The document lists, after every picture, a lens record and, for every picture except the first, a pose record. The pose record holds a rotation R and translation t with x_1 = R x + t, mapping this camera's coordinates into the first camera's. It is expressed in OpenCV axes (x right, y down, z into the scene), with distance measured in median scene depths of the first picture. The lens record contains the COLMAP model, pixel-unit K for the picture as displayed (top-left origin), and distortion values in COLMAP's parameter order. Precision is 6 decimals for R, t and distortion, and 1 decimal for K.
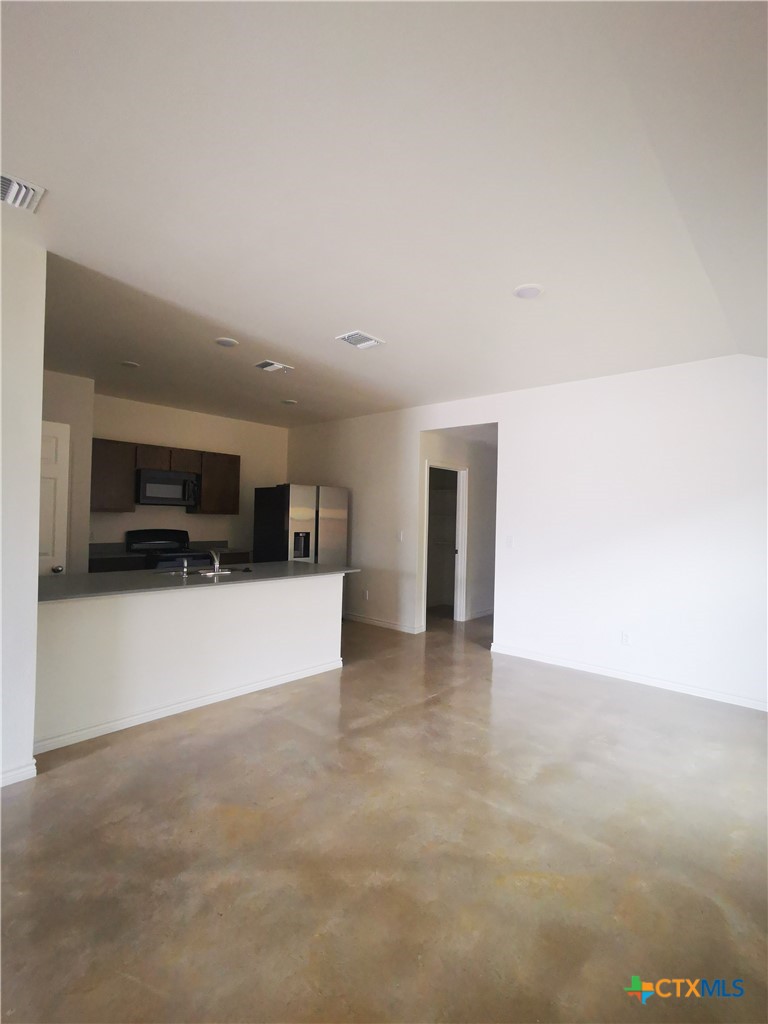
lens RADIAL K [[502.7, 0, 387.6], [0, 502.7, 508.9], [0, 0, 1]] dist [-0.002904, -0.000196]
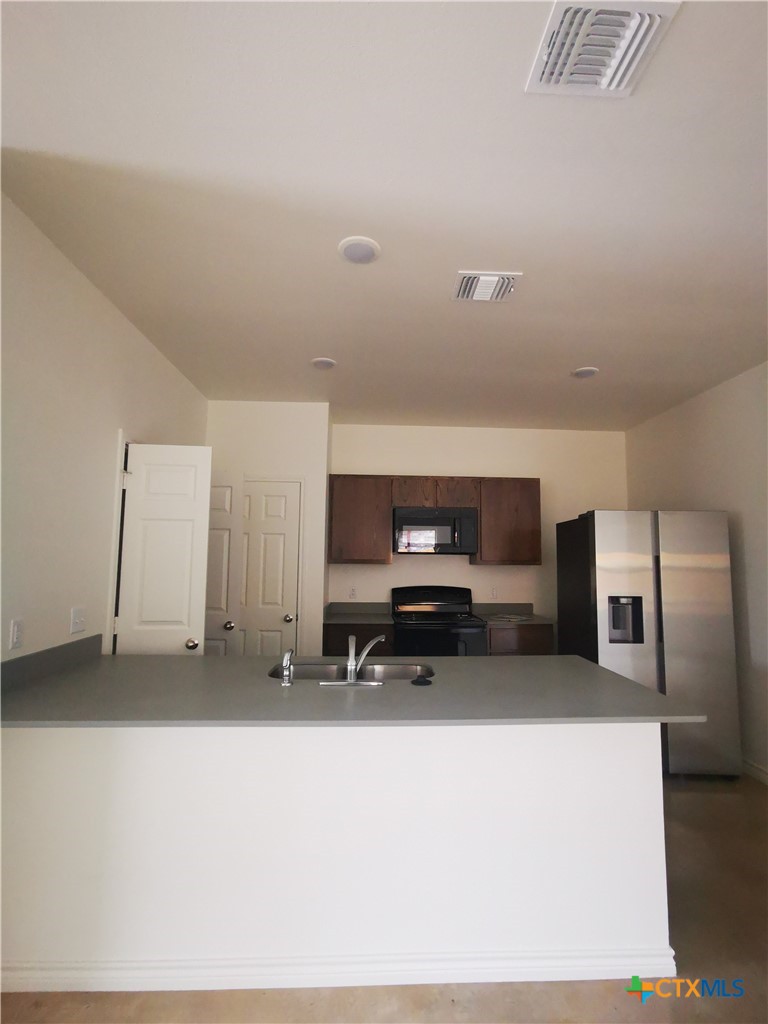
lens RADIAL K [[502.7, 0, 387.6], [0, 502.7, 508.9], [0, 0, 1]] dist [-0.002904, -0.000196]
pose [[0.711478, -0.090605, -0.696842, 0.036709], [0.019488, 0.993815, -0.109321, 0.006678], [0.702438, 0.064200, 0.708844, 0.421340]]
